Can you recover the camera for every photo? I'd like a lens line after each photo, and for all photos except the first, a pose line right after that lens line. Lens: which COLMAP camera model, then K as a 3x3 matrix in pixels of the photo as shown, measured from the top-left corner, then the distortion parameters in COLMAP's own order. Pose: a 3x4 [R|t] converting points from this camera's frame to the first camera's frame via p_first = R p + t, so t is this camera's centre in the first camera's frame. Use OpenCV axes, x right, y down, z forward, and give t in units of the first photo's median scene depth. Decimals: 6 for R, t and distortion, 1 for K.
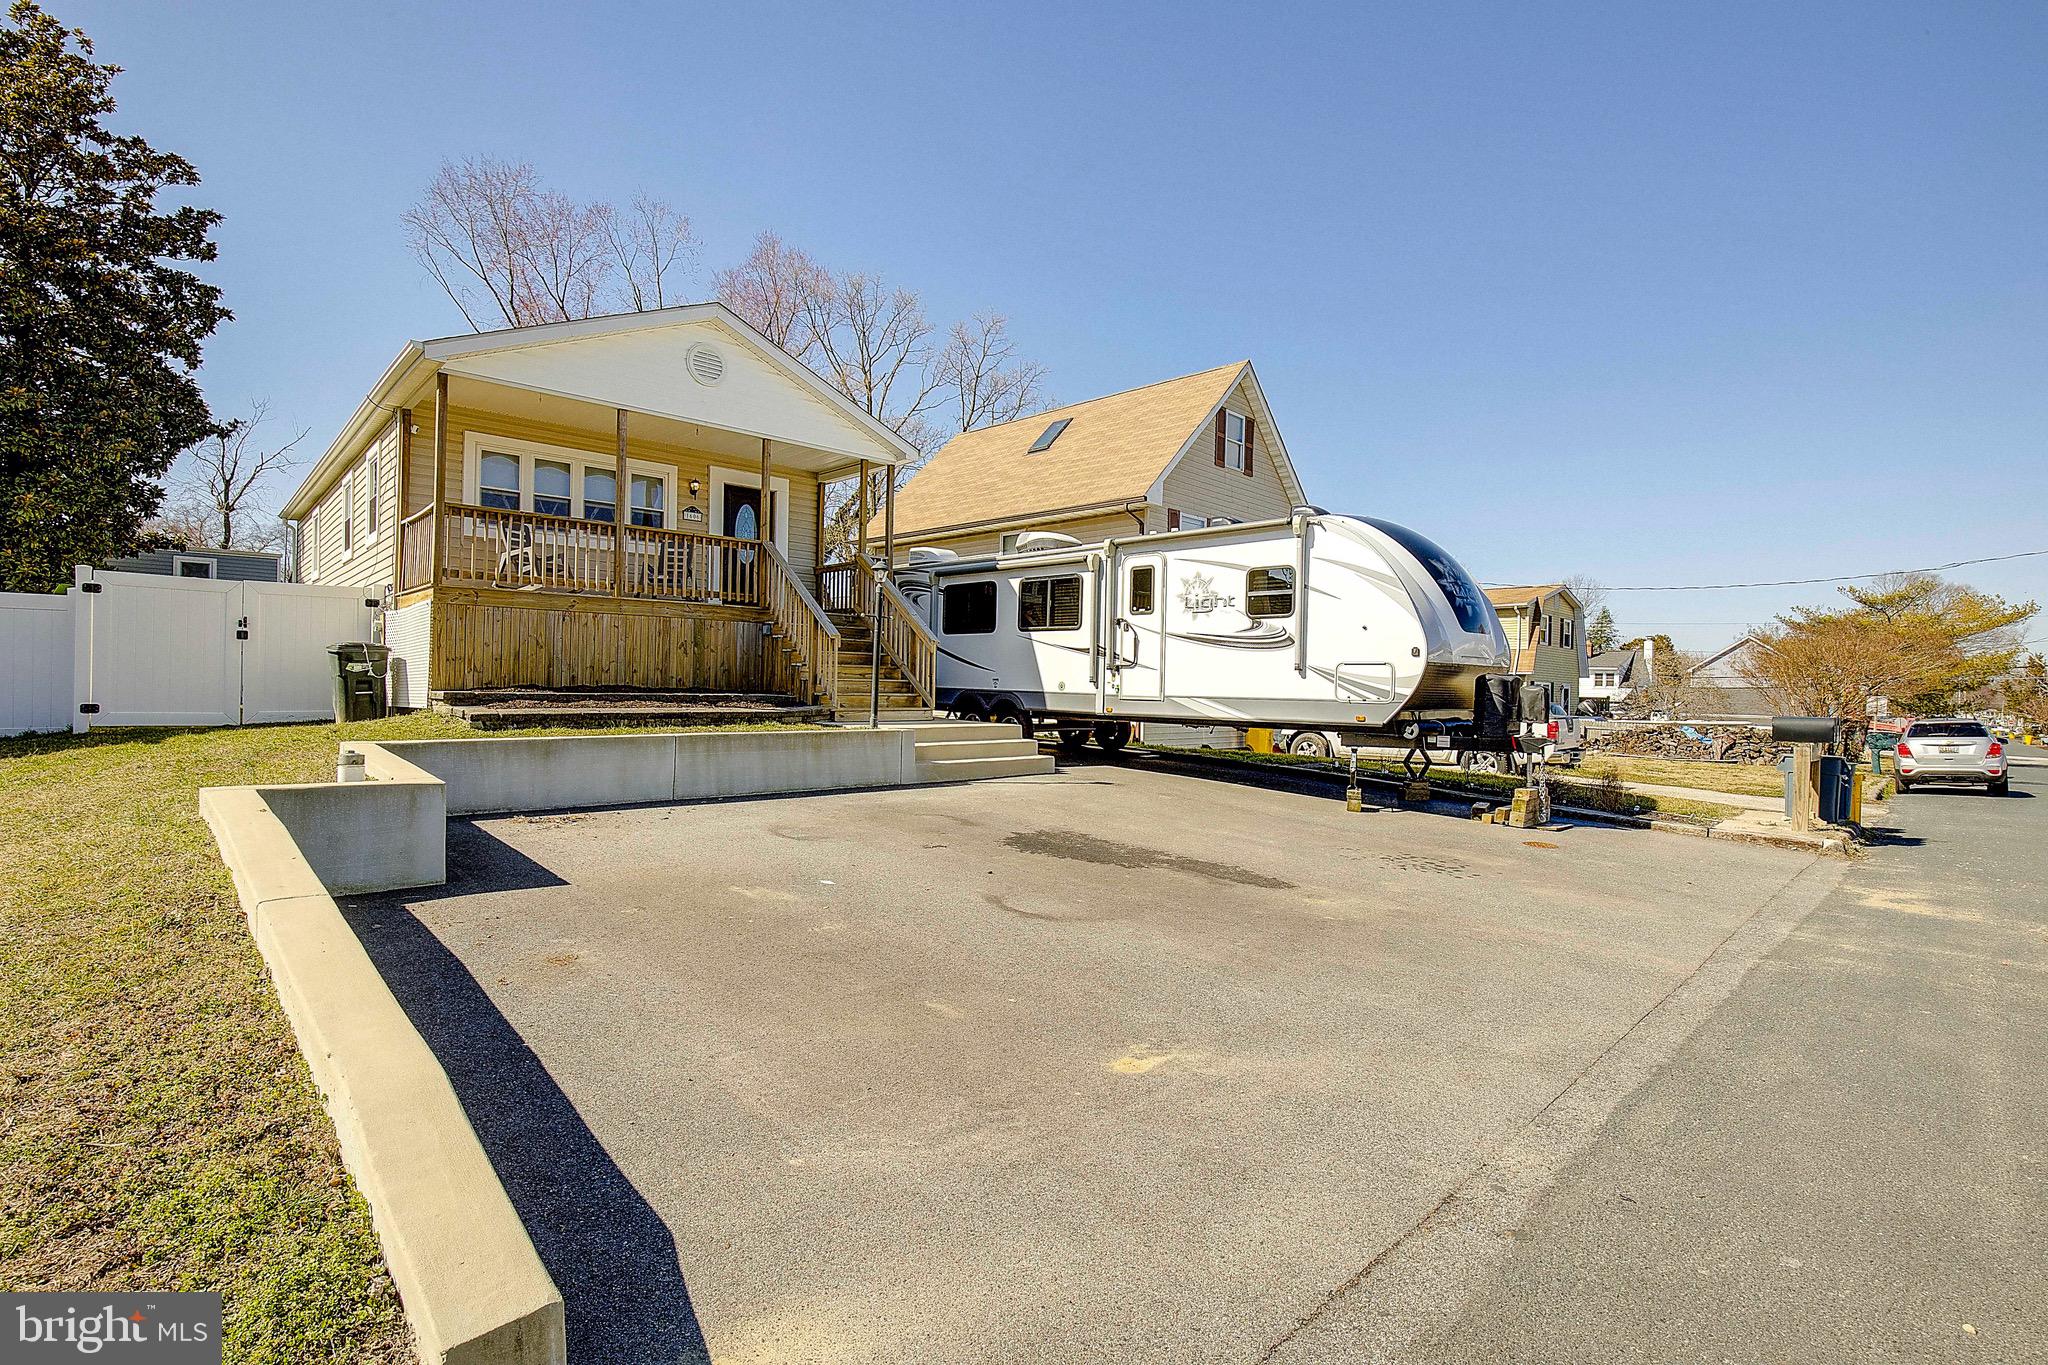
lens RADIAL K [[937.3, 0, 1045.5], [0, 937.3, 688.1], [0, 0, 1]] dist [-0.026515, 0.000842]
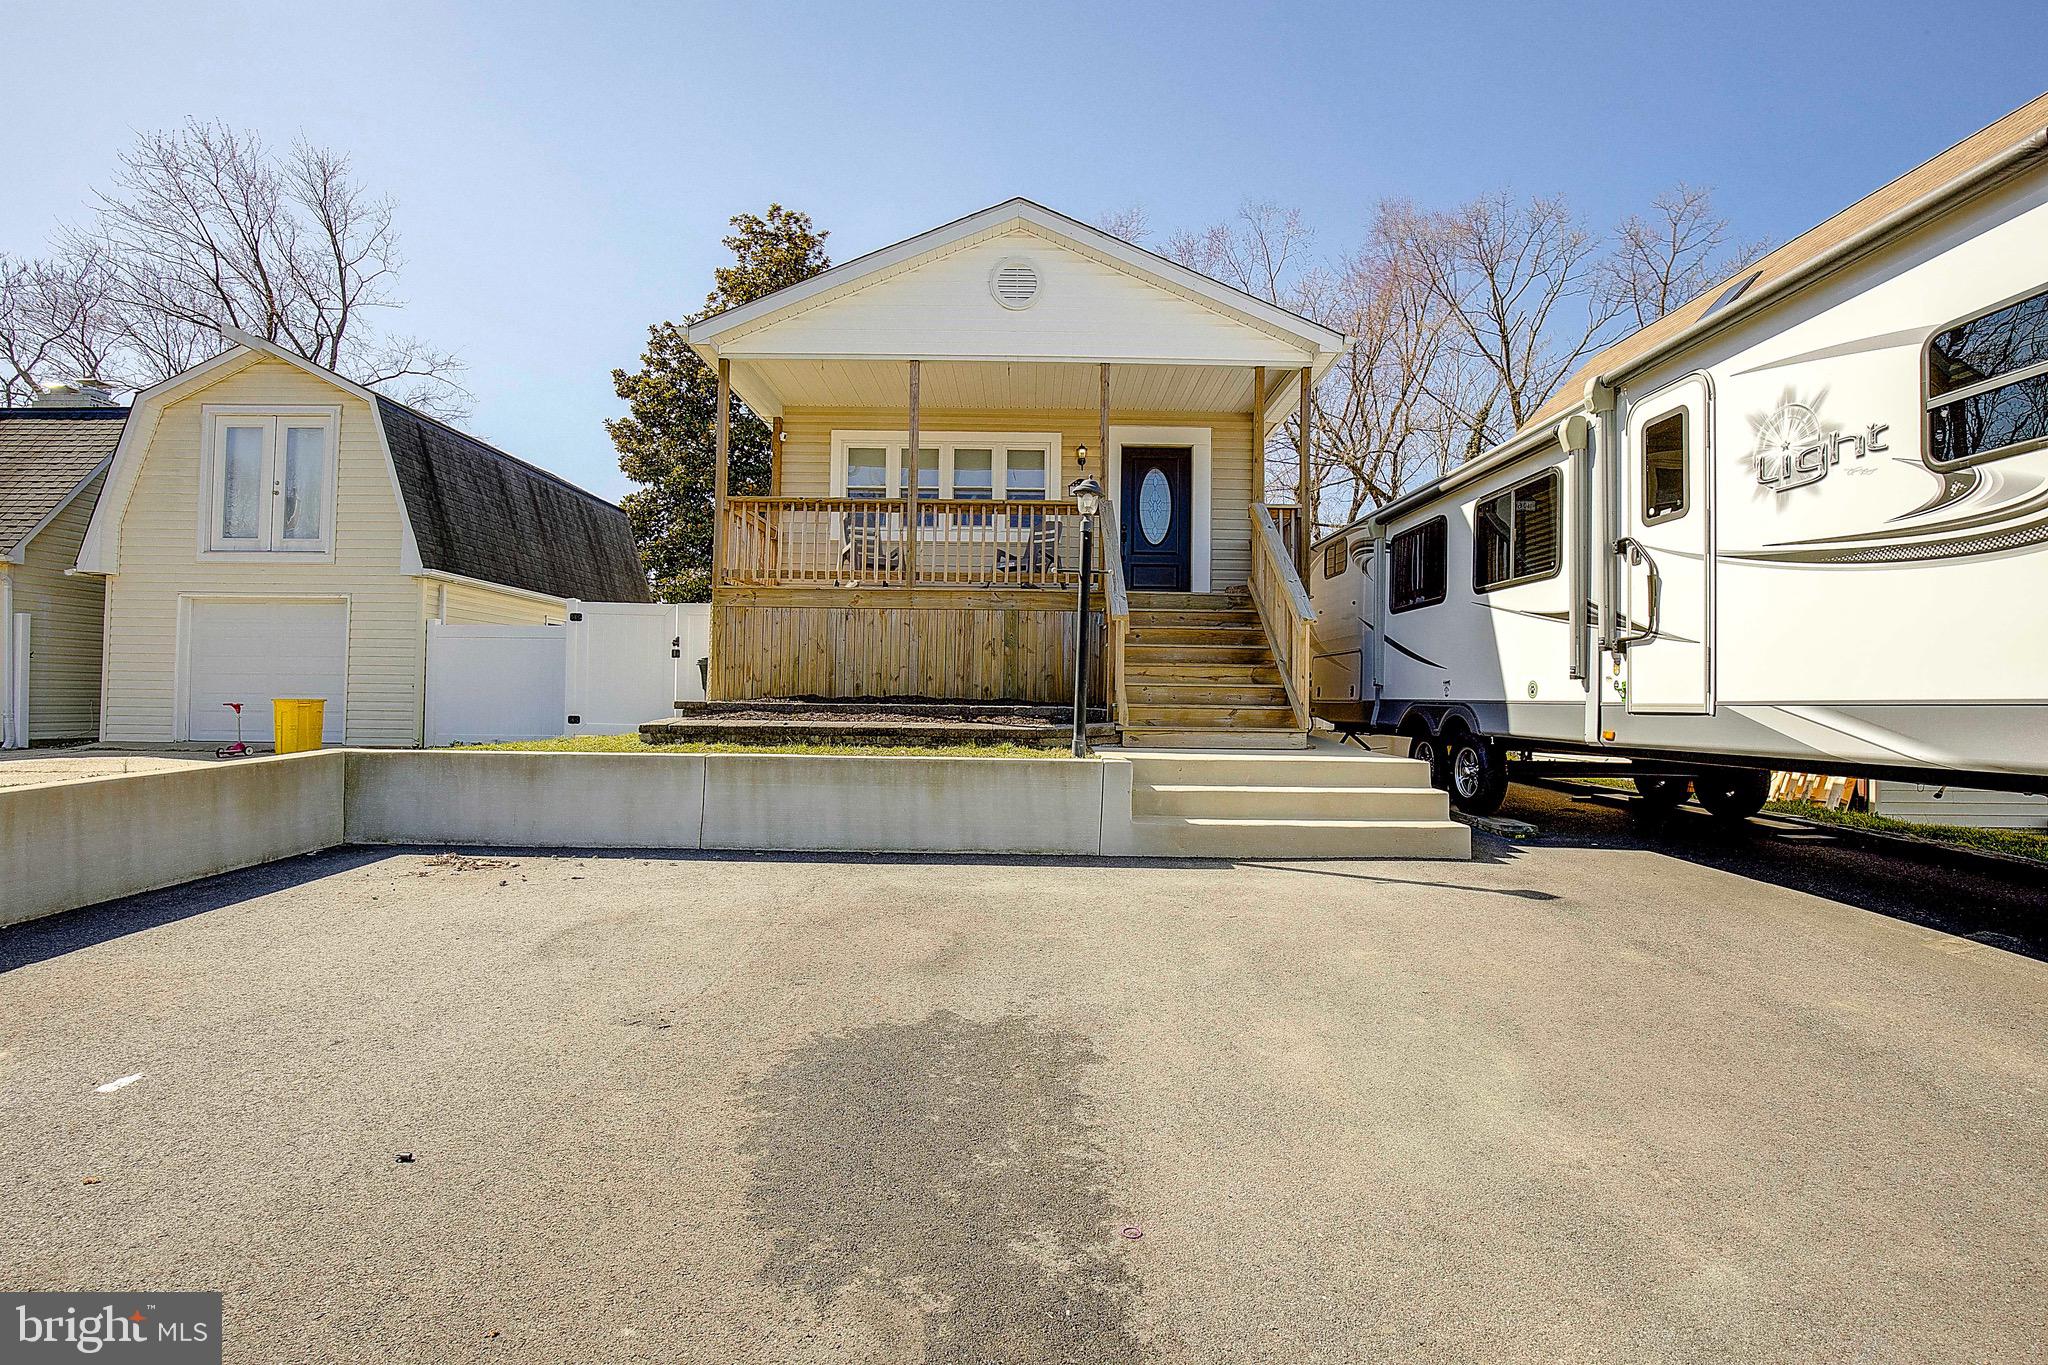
lens RADIAL K [[937.3, 0, 1045.5], [0, 937.3, 688.1], [0, 0, 1]] dist [-0.026515, 0.000842]
pose [[0.725367, -0.019600, -0.688083, 0.185949], [-0.003270, 0.999485, -0.031918, 0.015397], [0.688354, 0.025402, 0.724930, 0.468652]]
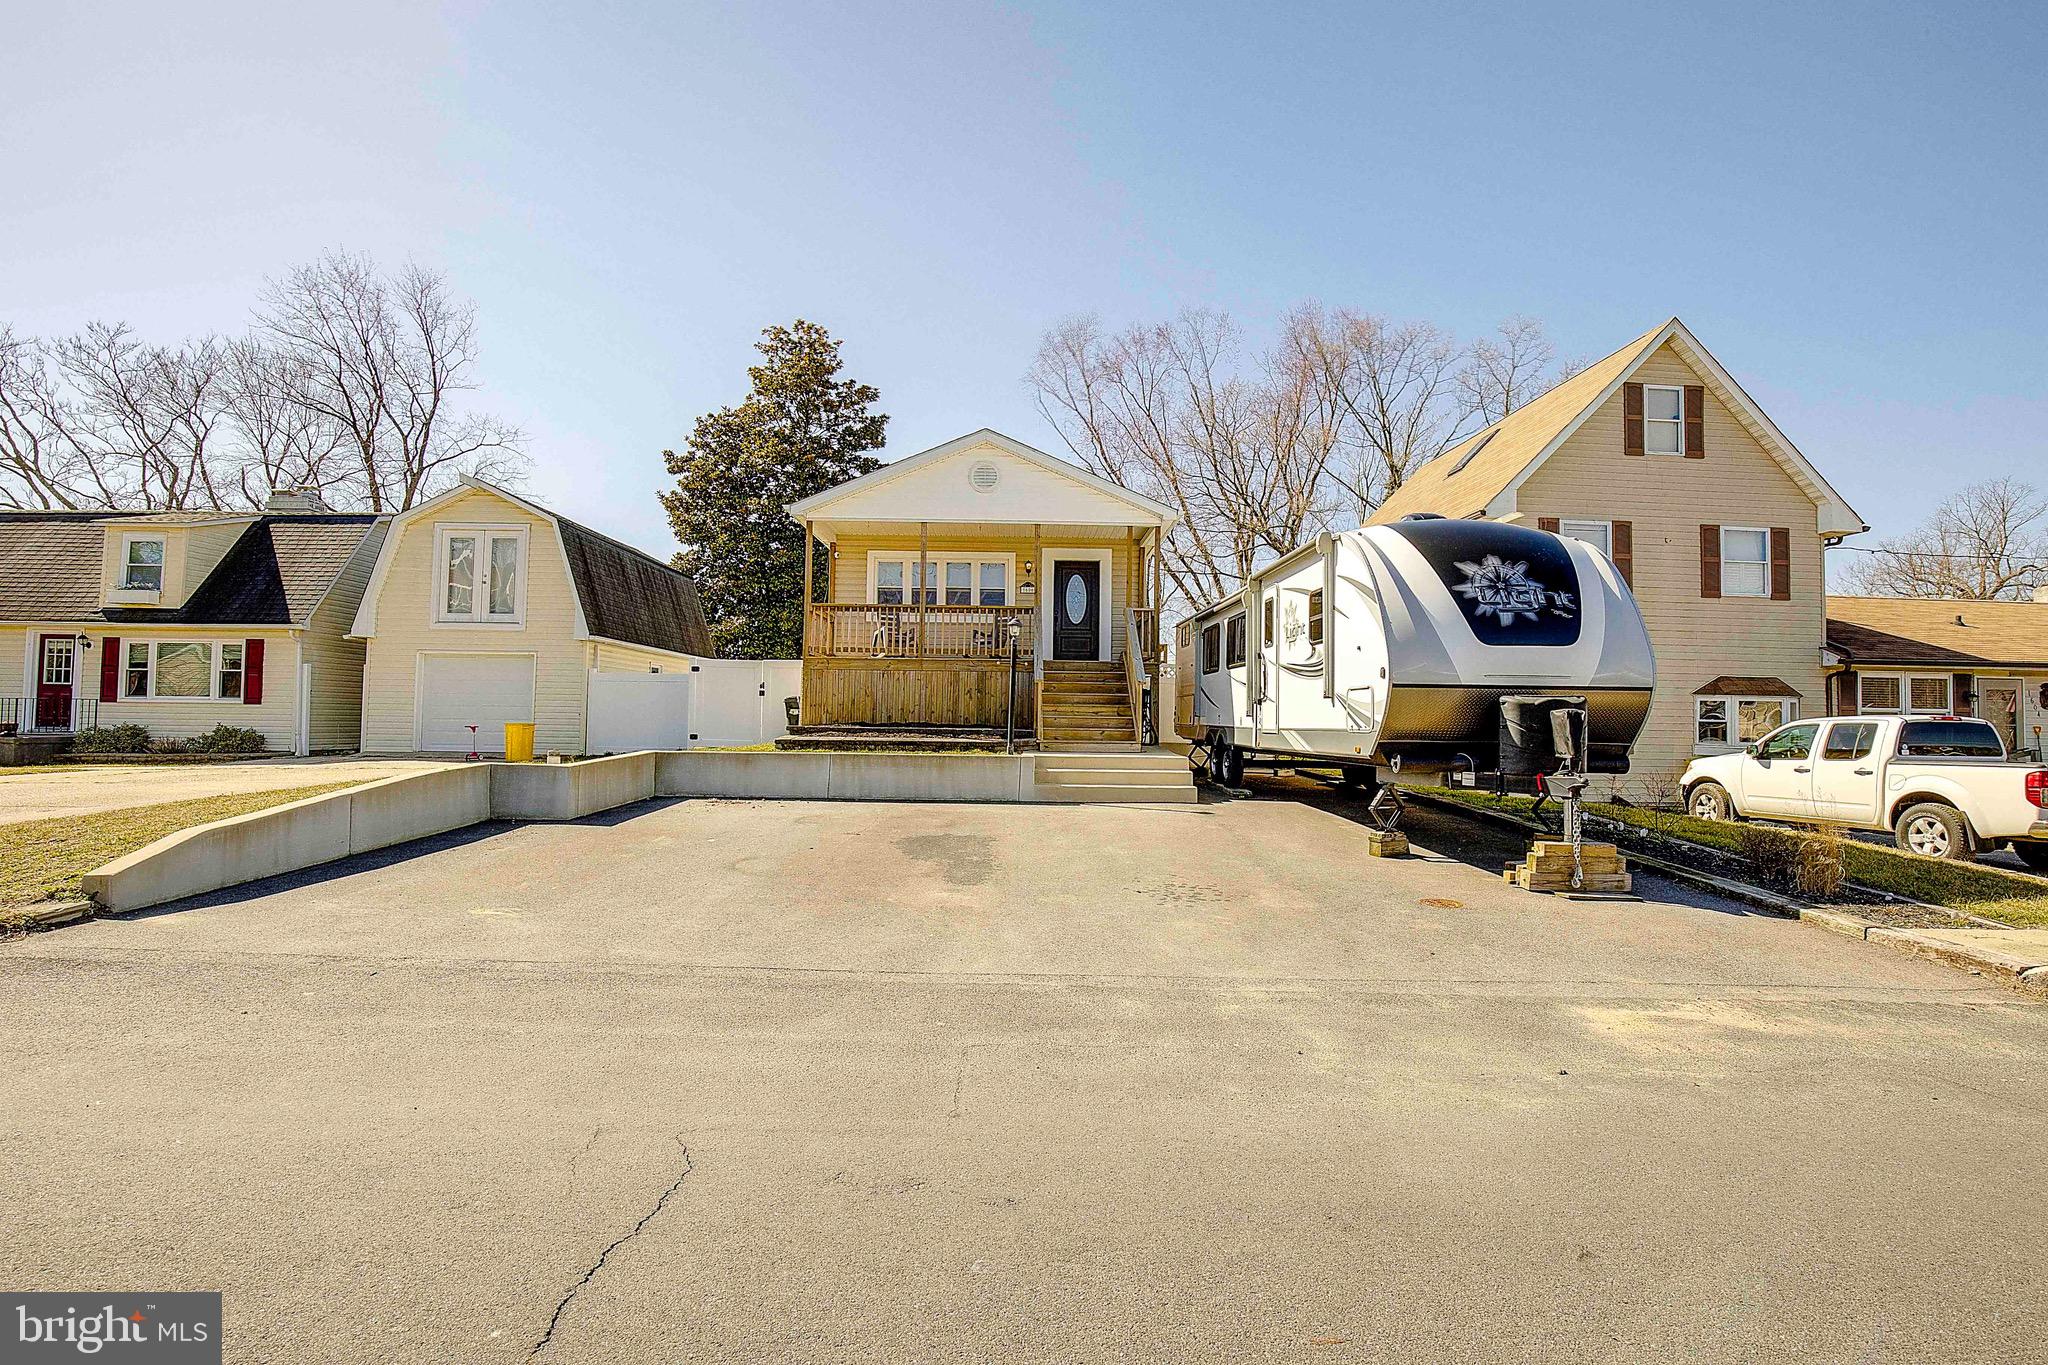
lens RADIAL K [[937.3, 0, 1045.5], [0, 937.3, 688.1], [0, 0, 1]] dist [-0.026515, 0.000842]
pose [[0.735296, -0.032825, -0.676950, 0.586564], [-0.003129, 0.998651, -0.051823, 0.016754], [0.677738, 0.040224, 0.734202, 0.108392]]
